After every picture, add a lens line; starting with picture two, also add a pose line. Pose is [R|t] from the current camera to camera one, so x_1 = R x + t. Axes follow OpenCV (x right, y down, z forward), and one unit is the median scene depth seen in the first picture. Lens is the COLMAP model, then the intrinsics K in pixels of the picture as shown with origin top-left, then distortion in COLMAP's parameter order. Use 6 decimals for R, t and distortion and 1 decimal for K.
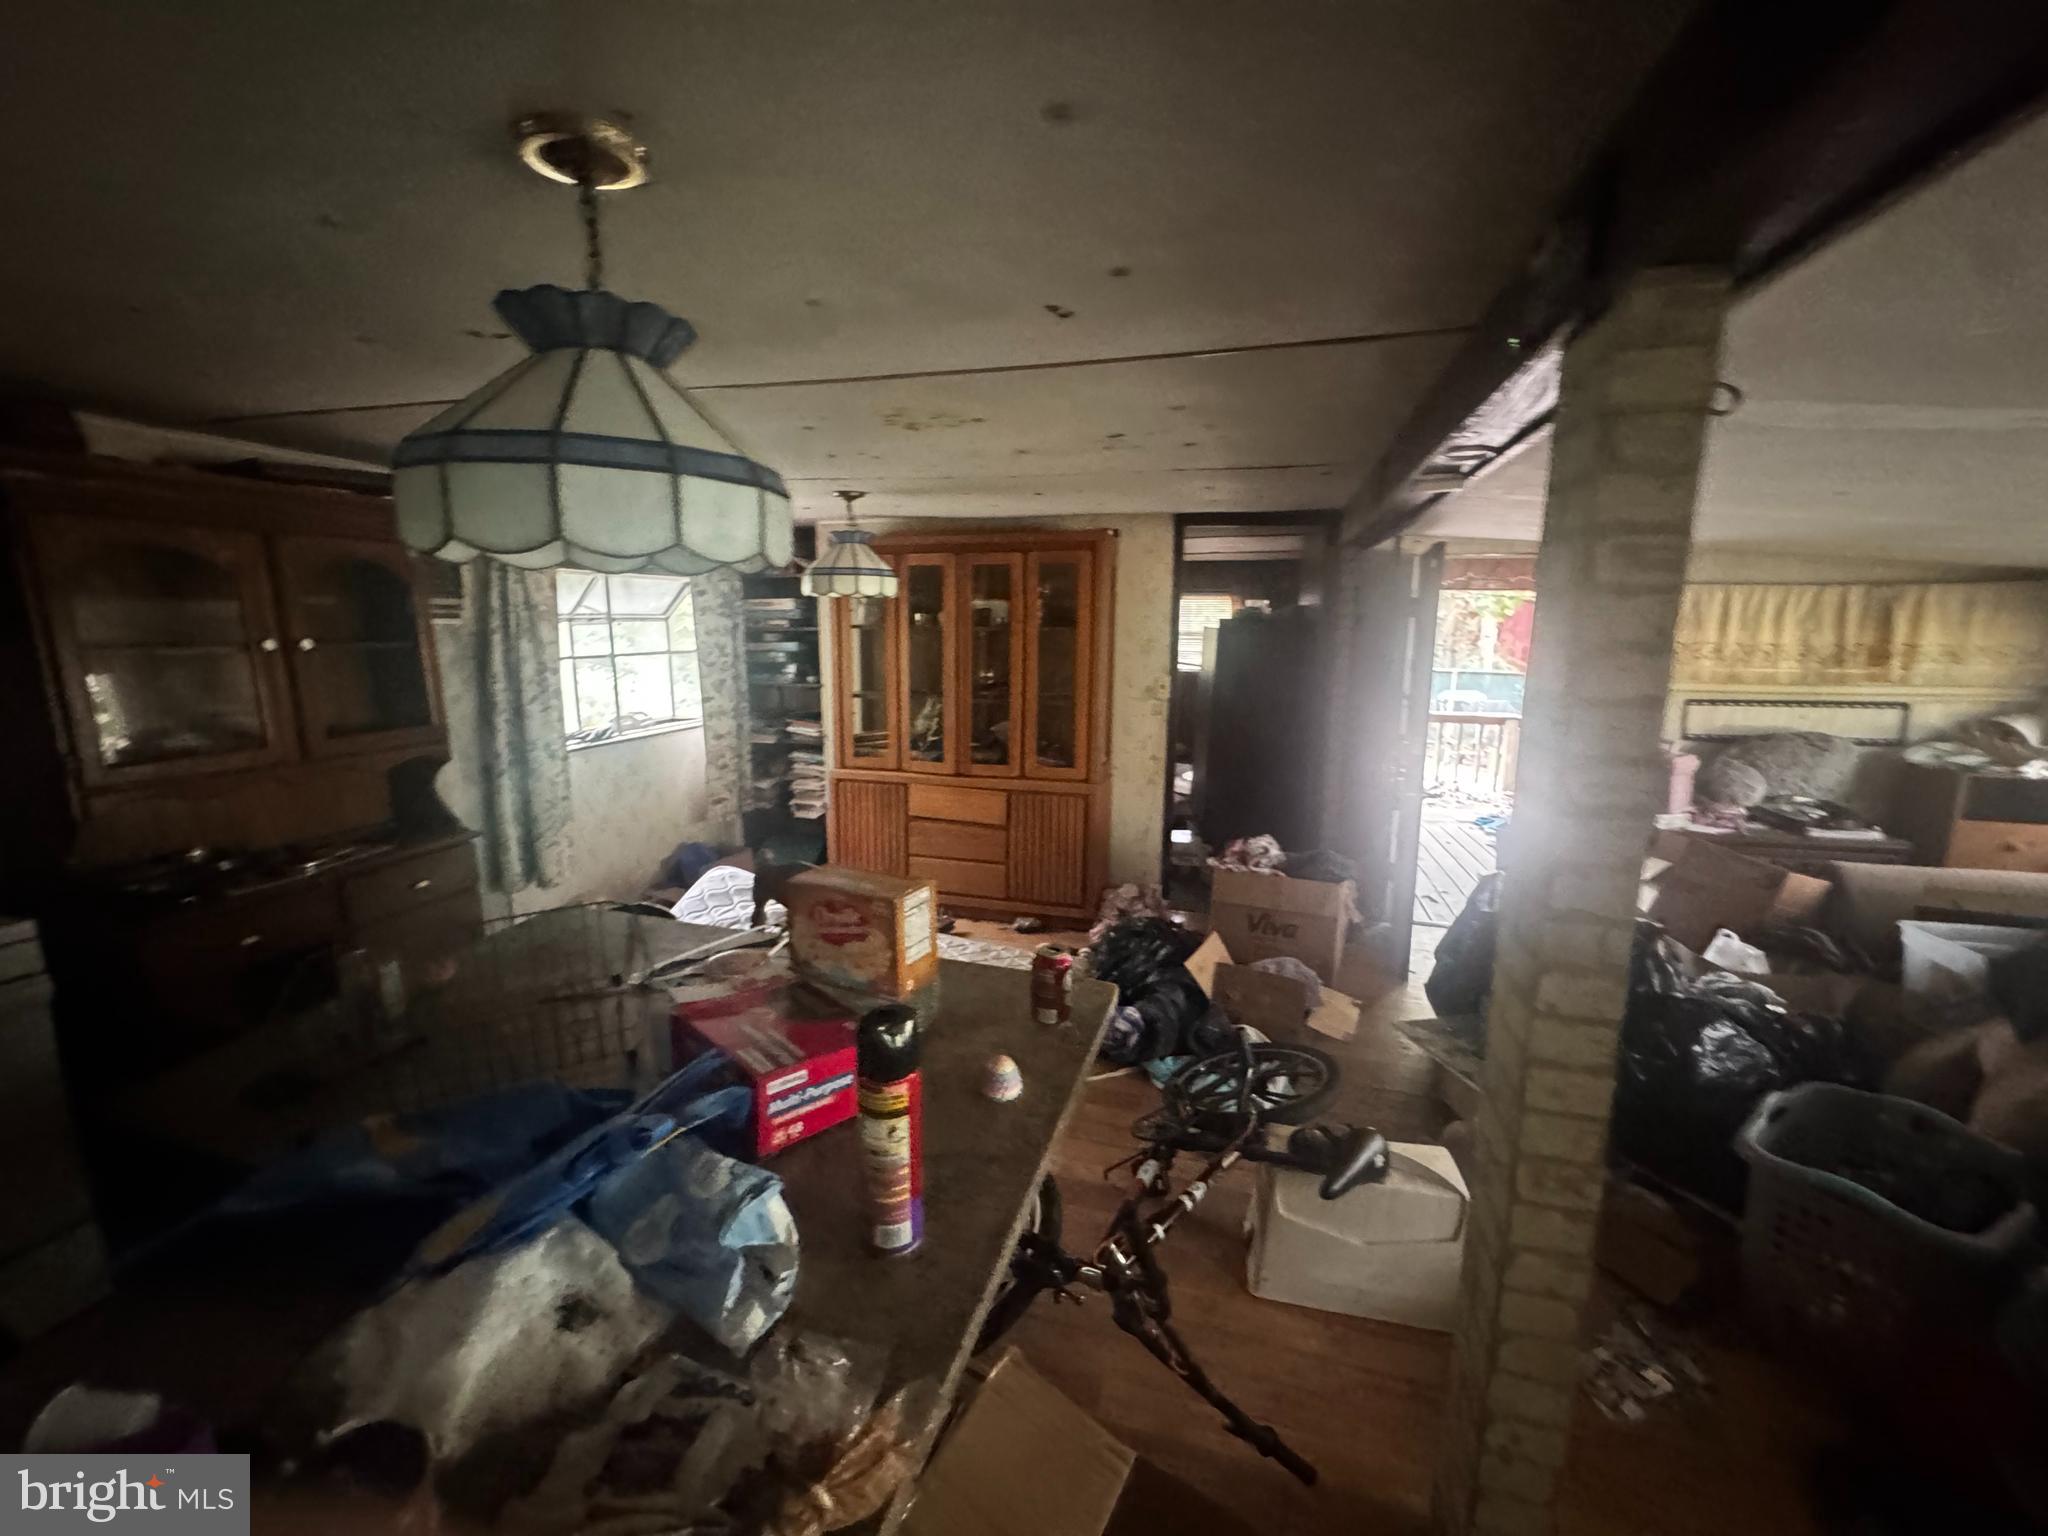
lens RADIAL K [[823.0, 0, 1019.6], [0, 823.0, 764.6], [0, 0, 1]] dist [-0.002985, -0.000187]
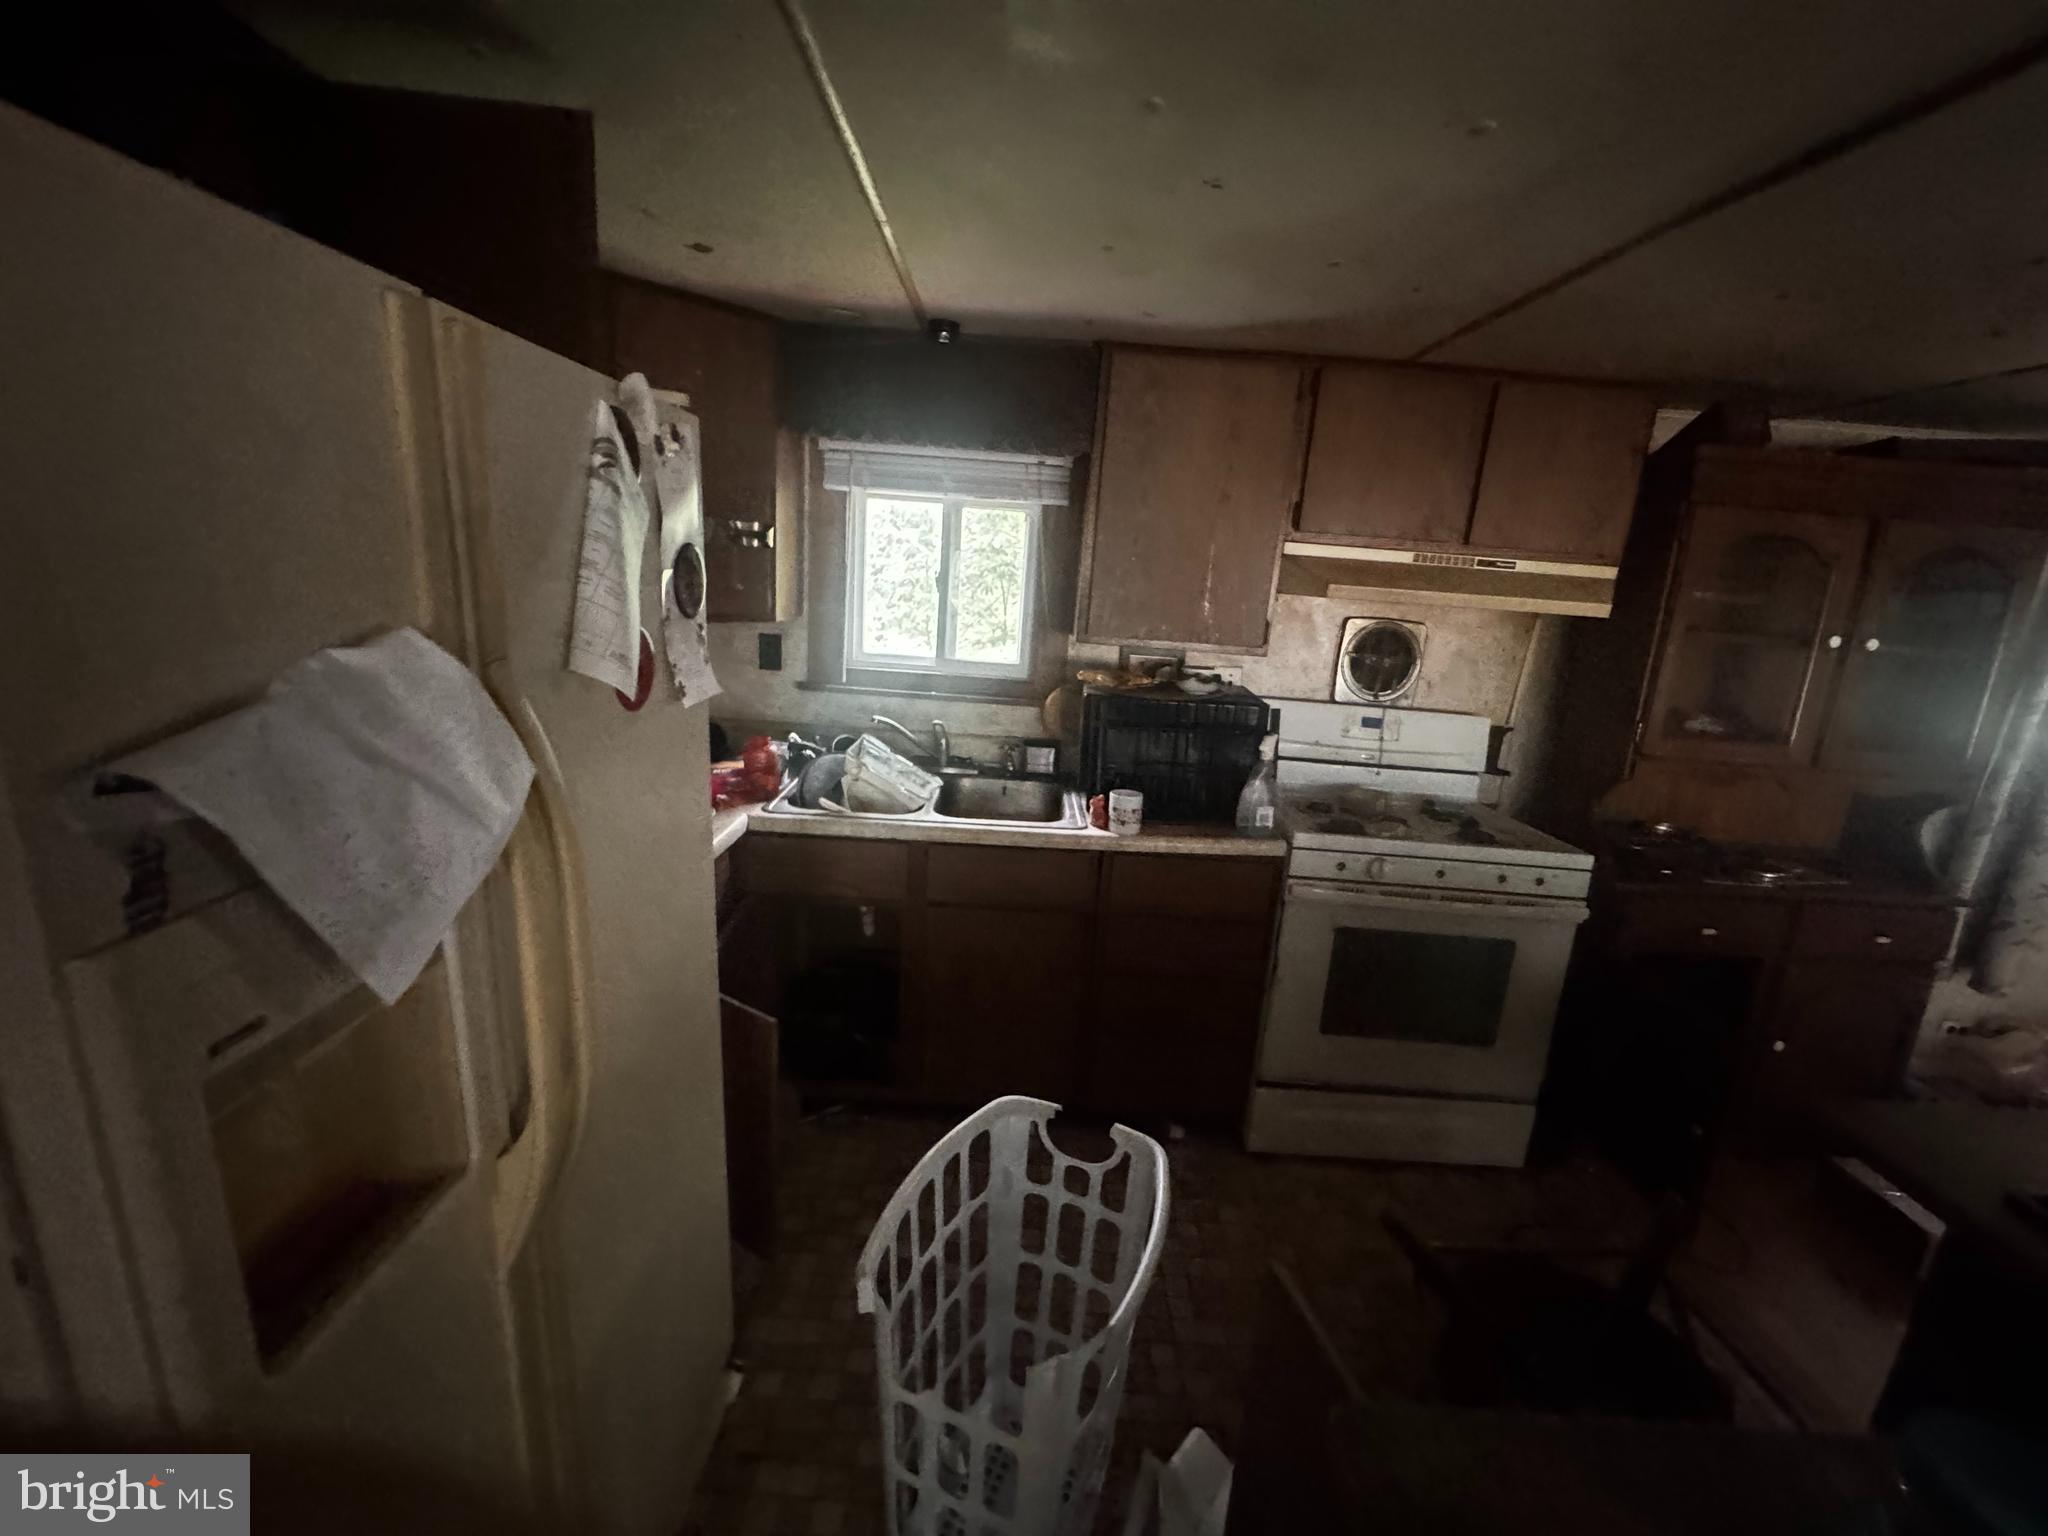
lens RADIAL K [[823.0, 0, 1019.6], [0, 823.0, 764.6], [0, 0, 1]] dist [-0.002985, -0.000187]
pose [[0.275031, 0.237438, -0.931655, -0.277014], [-0.230161, 0.957109, 0.175979, 0.035053], [0.933479, 0.166031, 0.317884, -0.127496]]
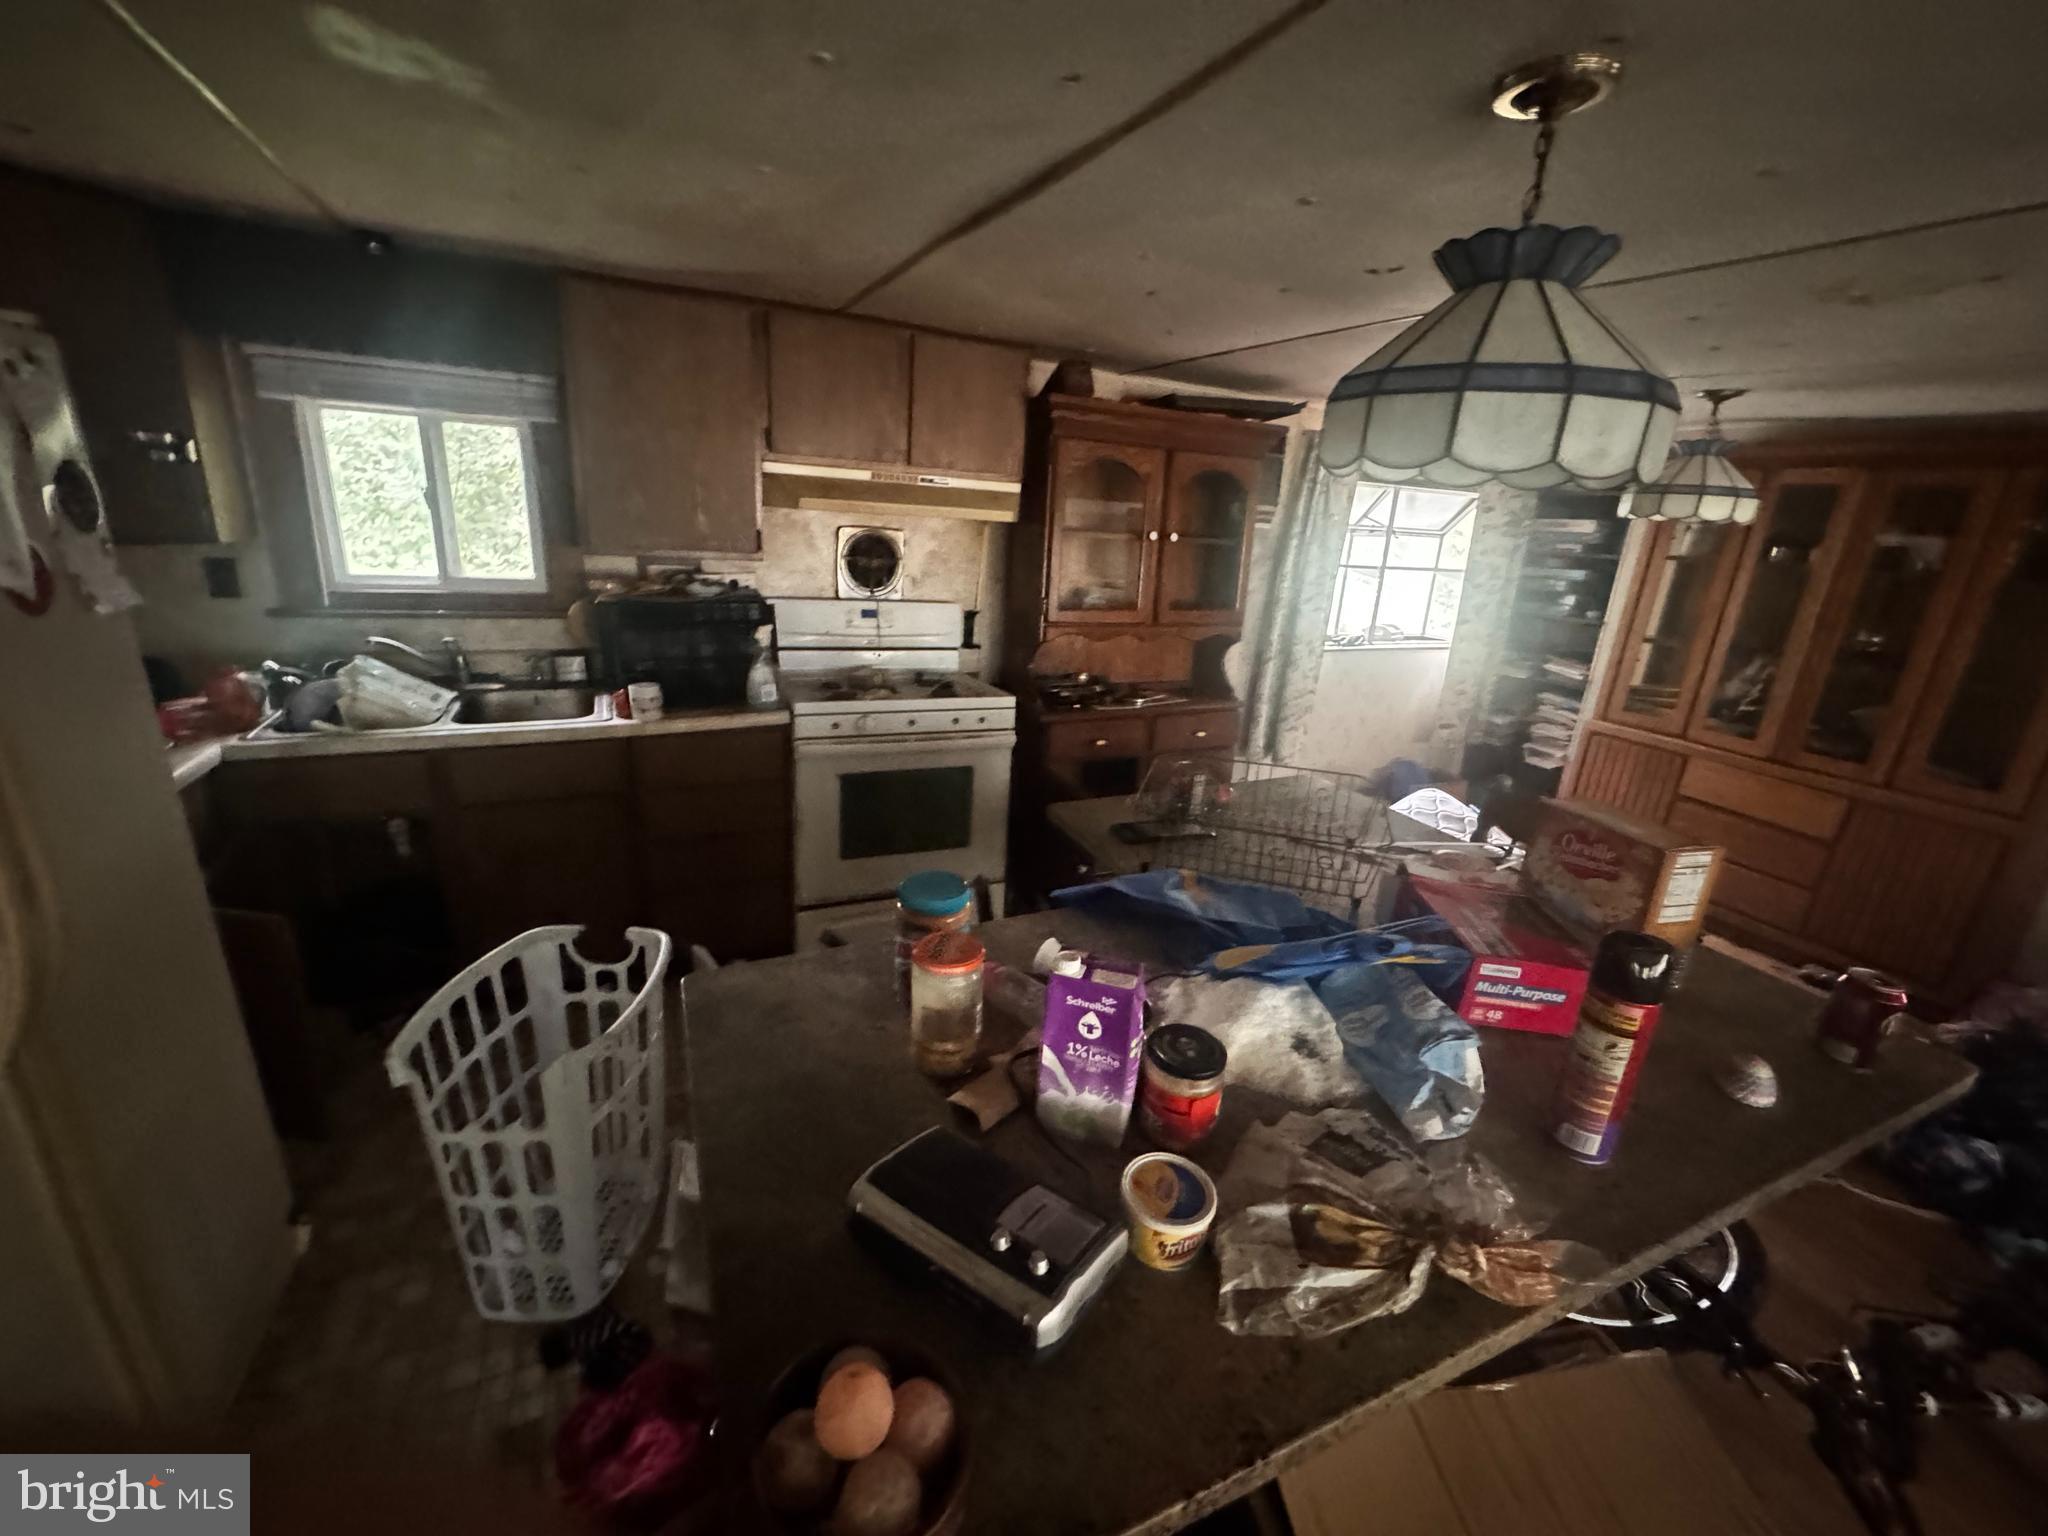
lens RADIAL K [[823.0, 0, 1019.6], [0, 823.0, 764.6], [0, 0, 1]] dist [-0.002985, -0.000187]
pose [[0.665488, 0.254833, -0.701560, -0.006325], [-0.186135, 0.966878, 0.174642, 0.024198], [0.722827, 0.014362, 0.690879, -0.098682]]
